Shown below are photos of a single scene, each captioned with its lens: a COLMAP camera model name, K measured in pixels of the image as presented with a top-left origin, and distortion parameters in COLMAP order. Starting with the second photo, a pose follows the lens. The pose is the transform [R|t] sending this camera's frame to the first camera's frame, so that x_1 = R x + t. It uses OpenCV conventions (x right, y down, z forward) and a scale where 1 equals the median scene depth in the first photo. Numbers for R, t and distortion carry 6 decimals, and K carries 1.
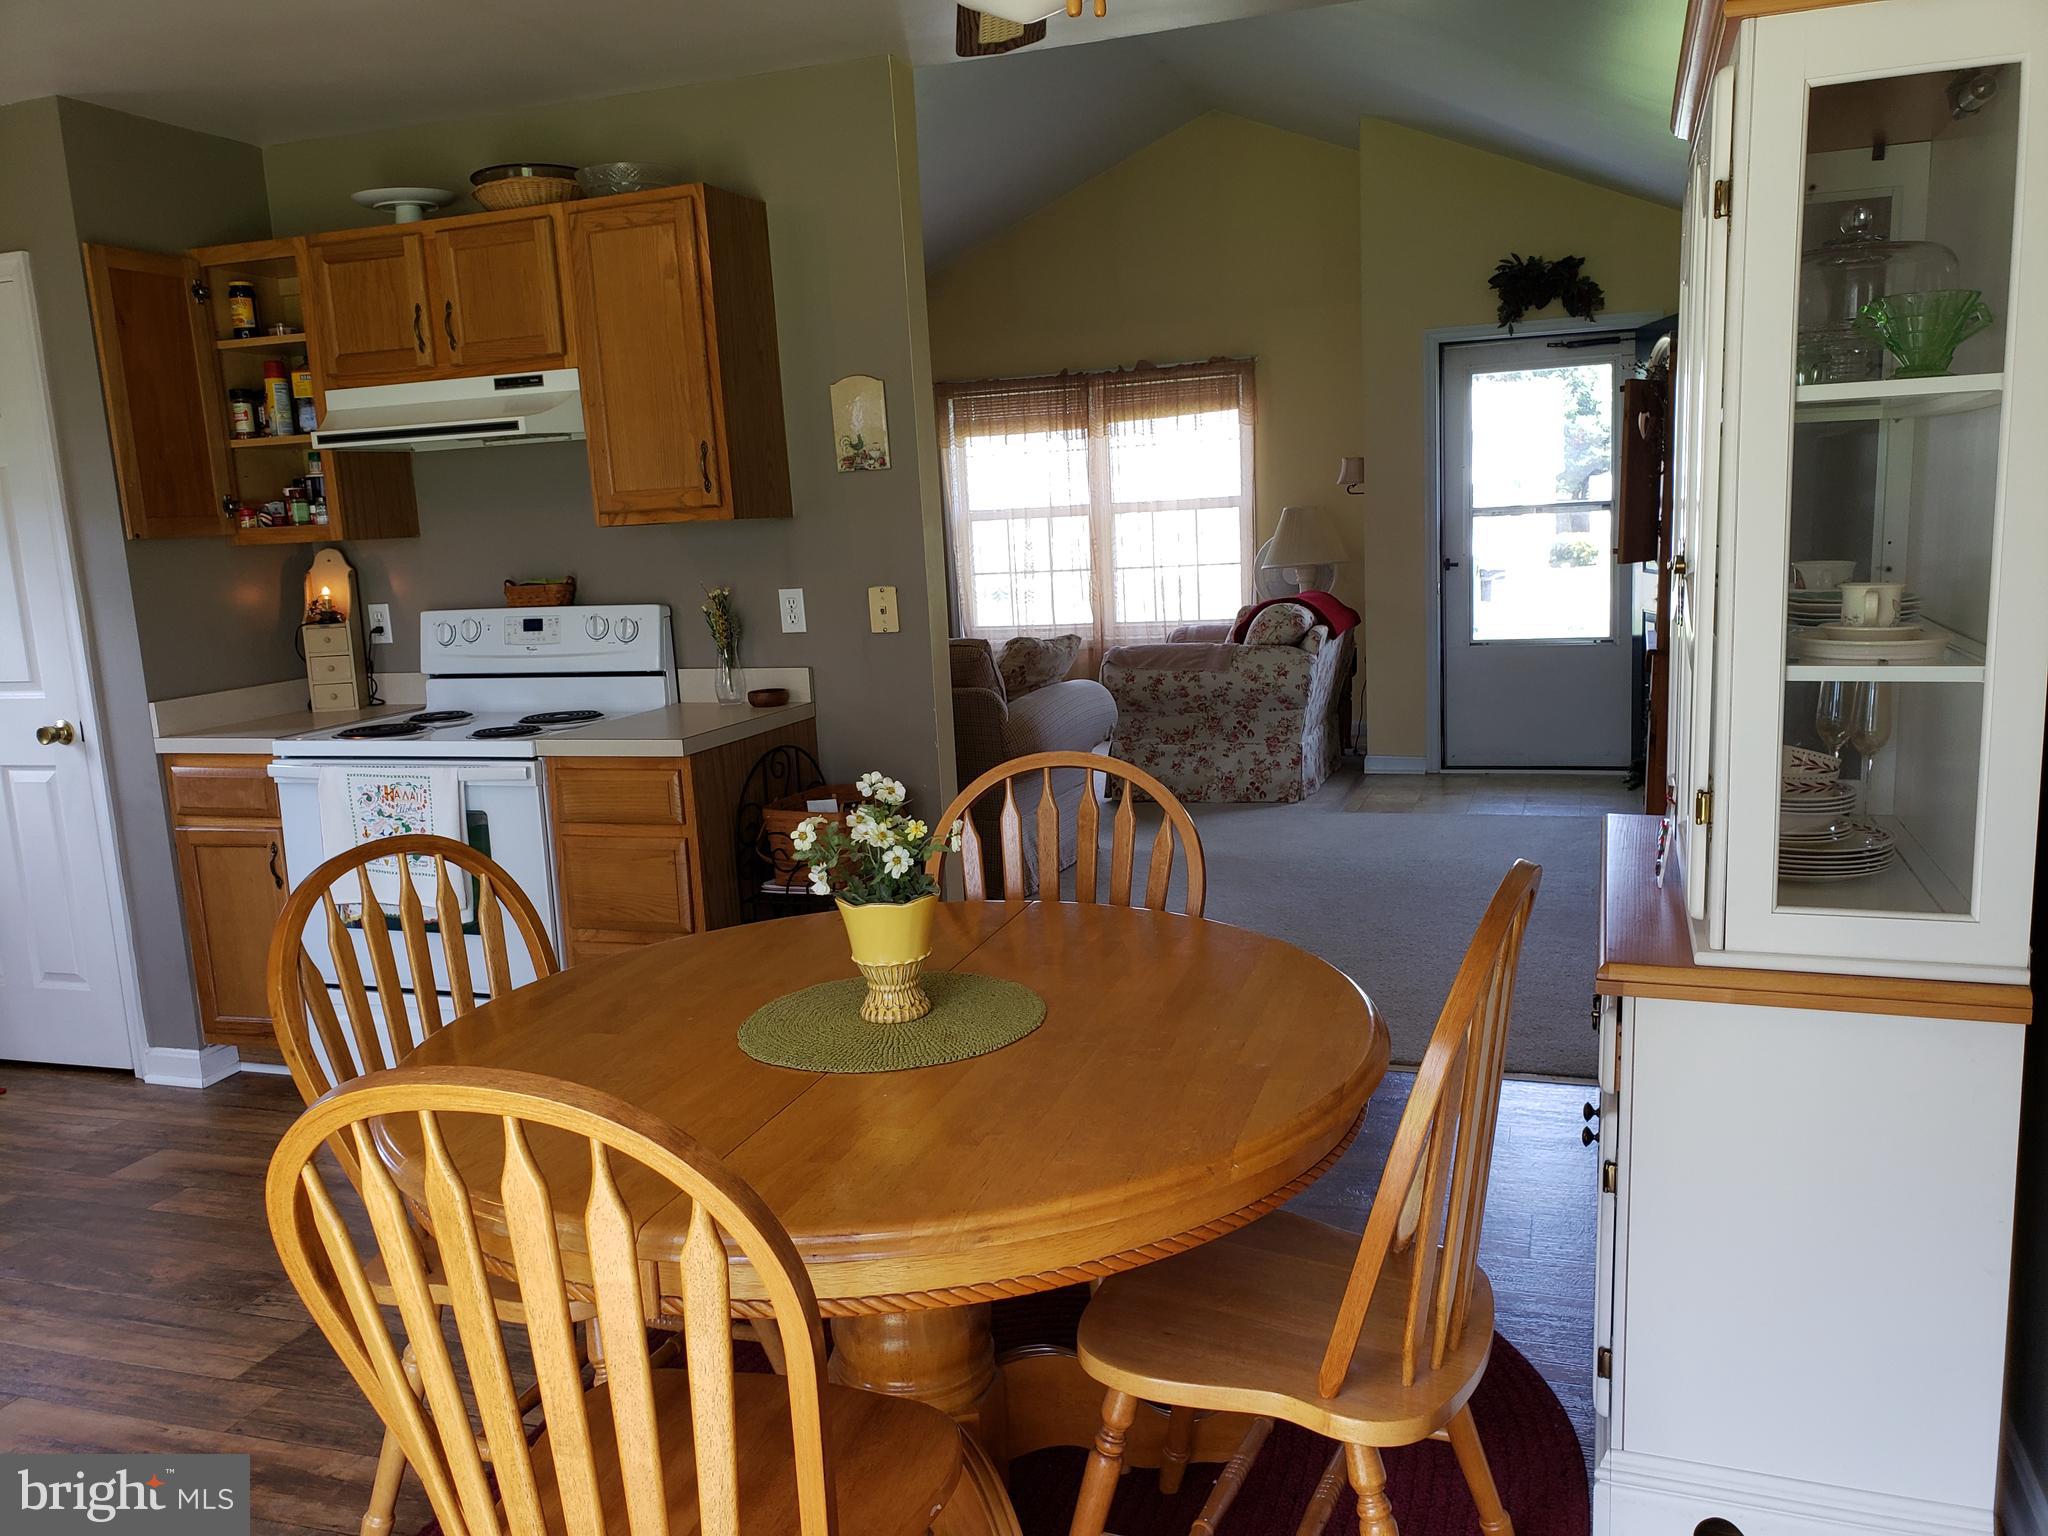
lens RADIAL K [[1602.5, 0, 1031.2], [0, 1602.5, 769.8], [0, 0, 1]] dist [0.024679, -0.002547]
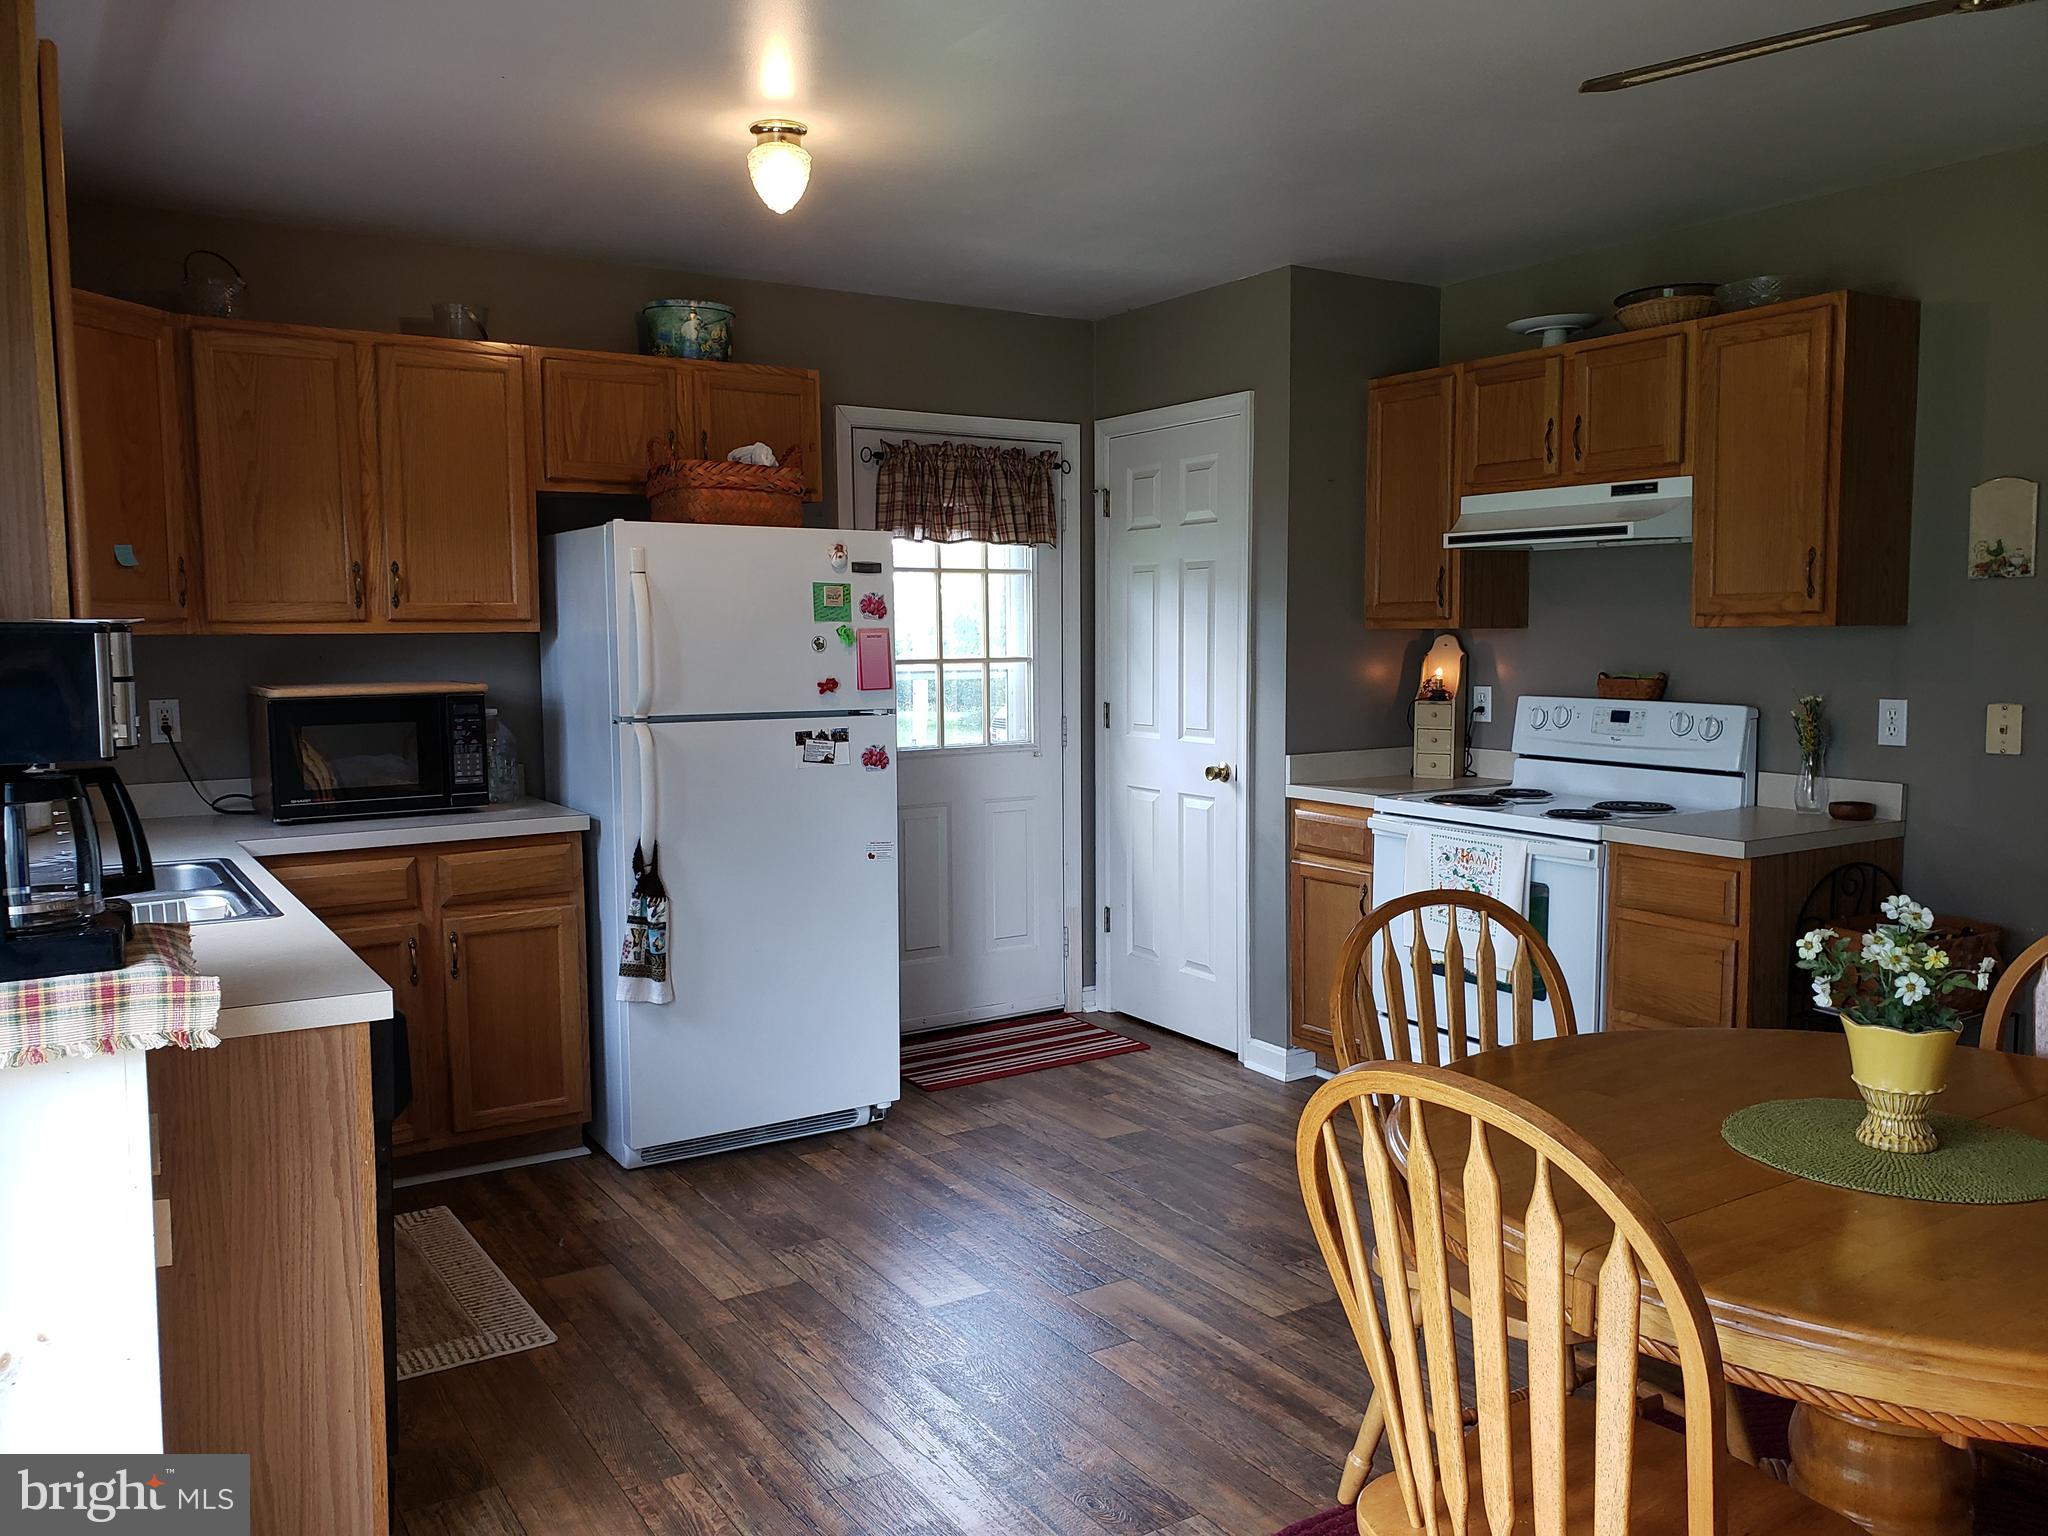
lens RADIAL K [[1622.9, 0, 1027.2], [0, 1622.9, 775.5], [0, 0, 1]] dist [-0.040234, 0.112148]
pose [[0.780975, 0.104919, -0.615687, 0.044187], [-0.133238, 0.991084, -0.000116, -0.000223], [0.610185, 0.082123, 0.787991, -0.066334]]
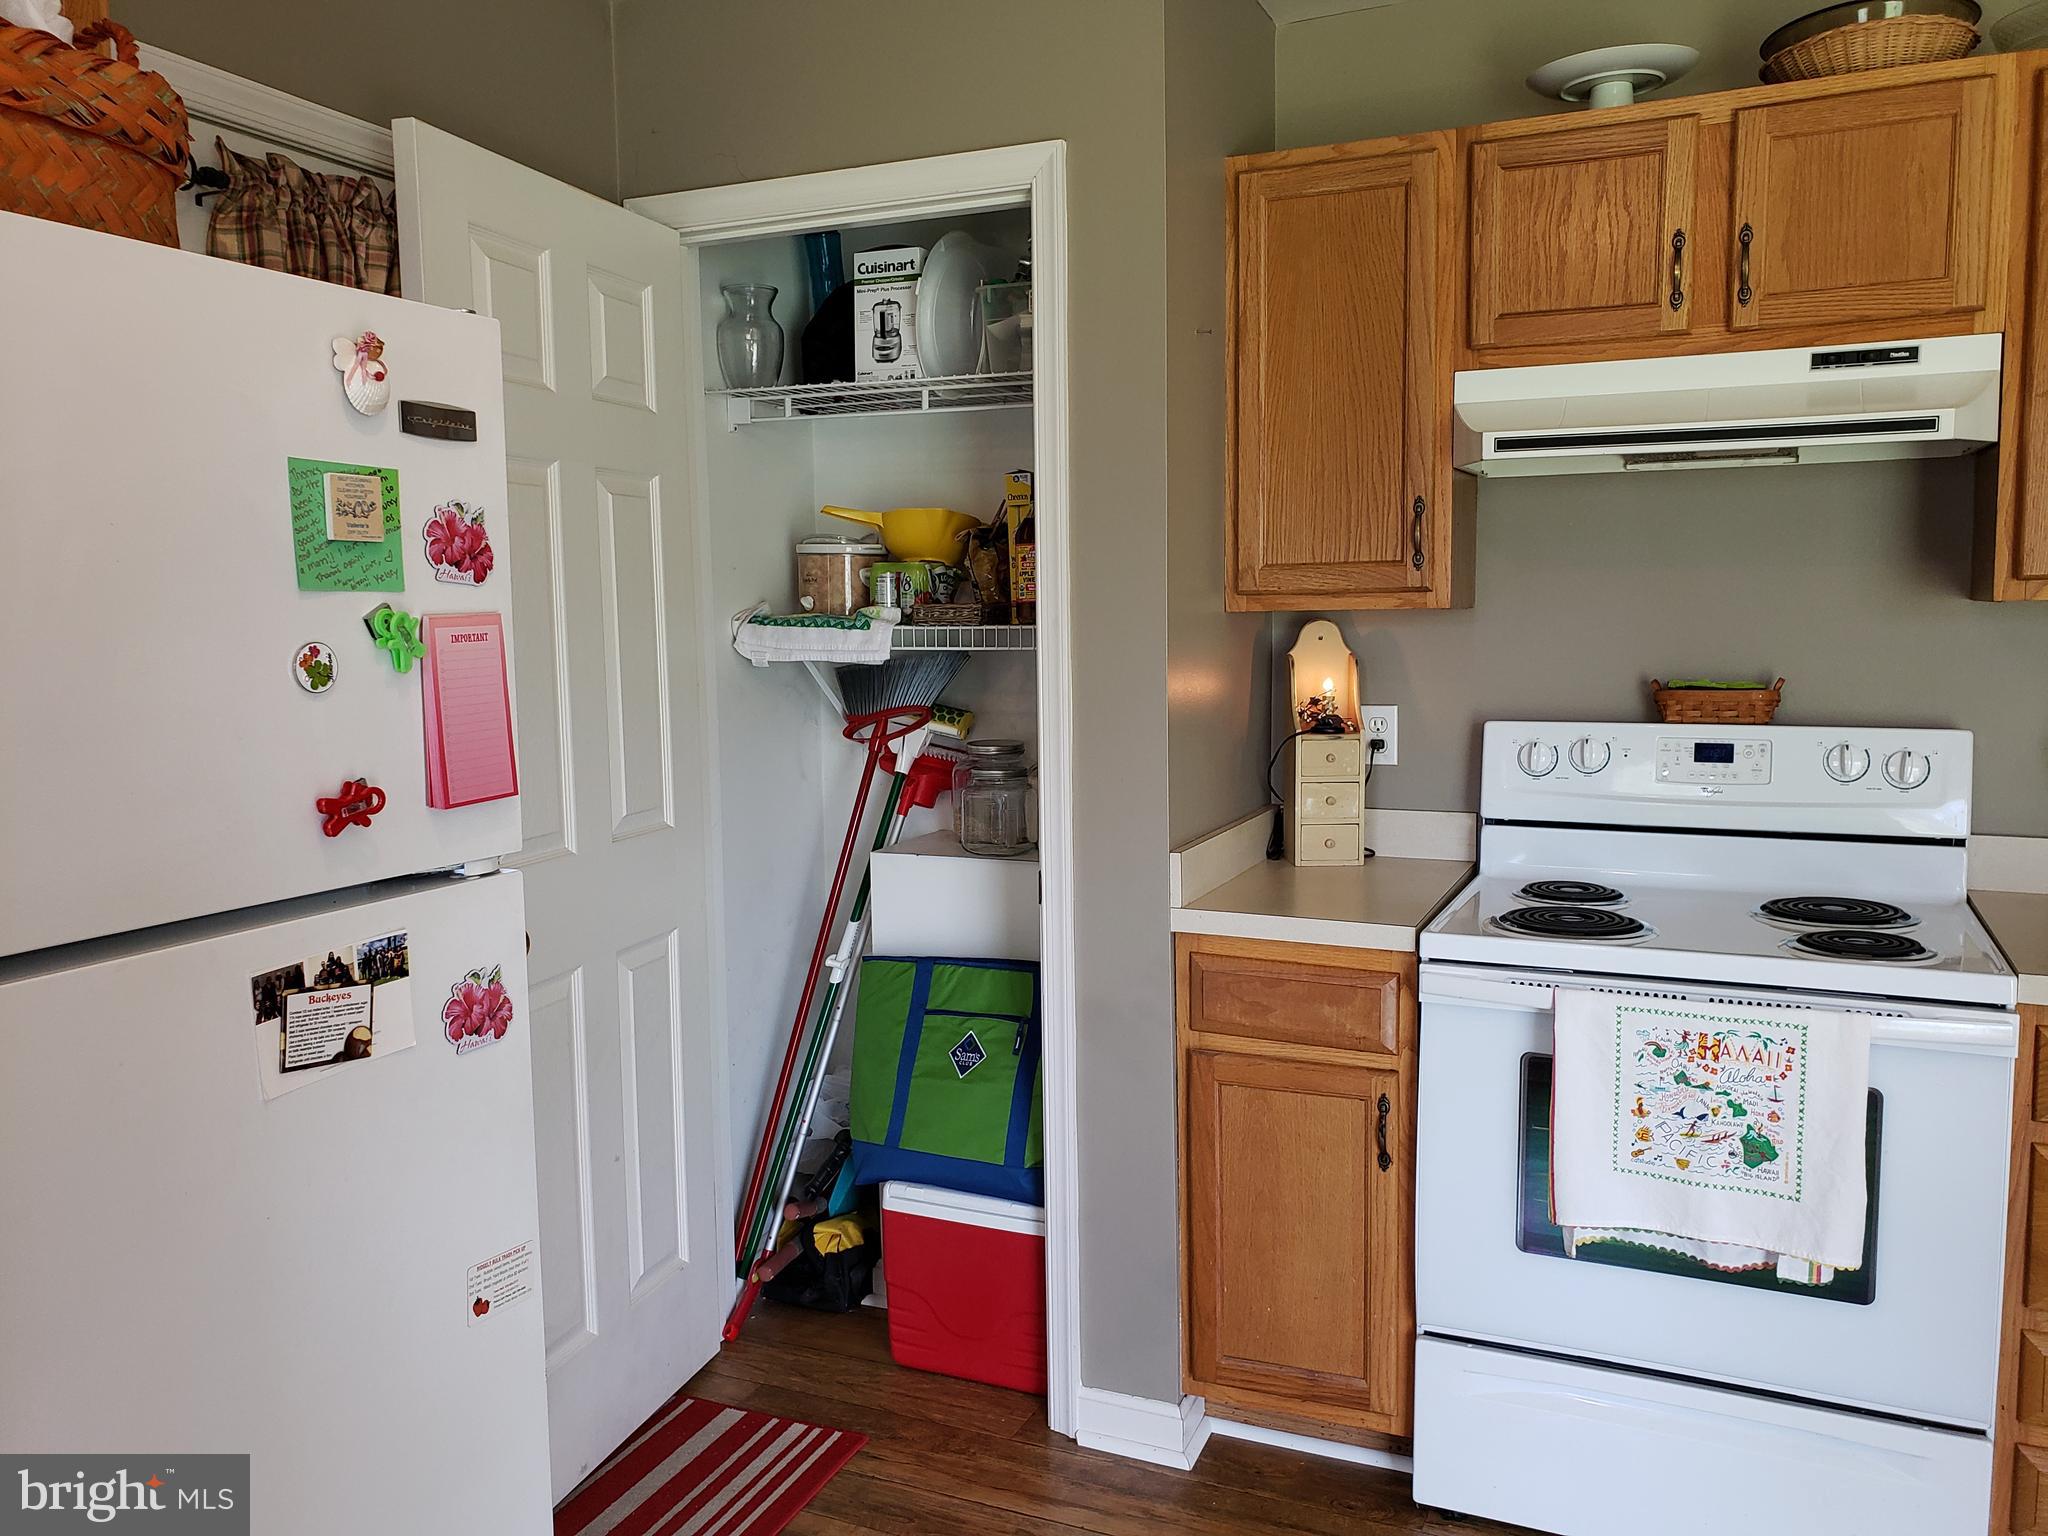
lens RADIAL K [[1602.5, 0, 1031.2], [0, 1602.5, 769.8], [0, 0, 1]] dist [0.024679, -0.002547]
pose [[0.995189, 0.050175, -0.084151, -0.552236], [-0.054638, 0.997172, -0.051600, -0.038353], [0.081324, 0.055949, 0.995116, 0.373250]]
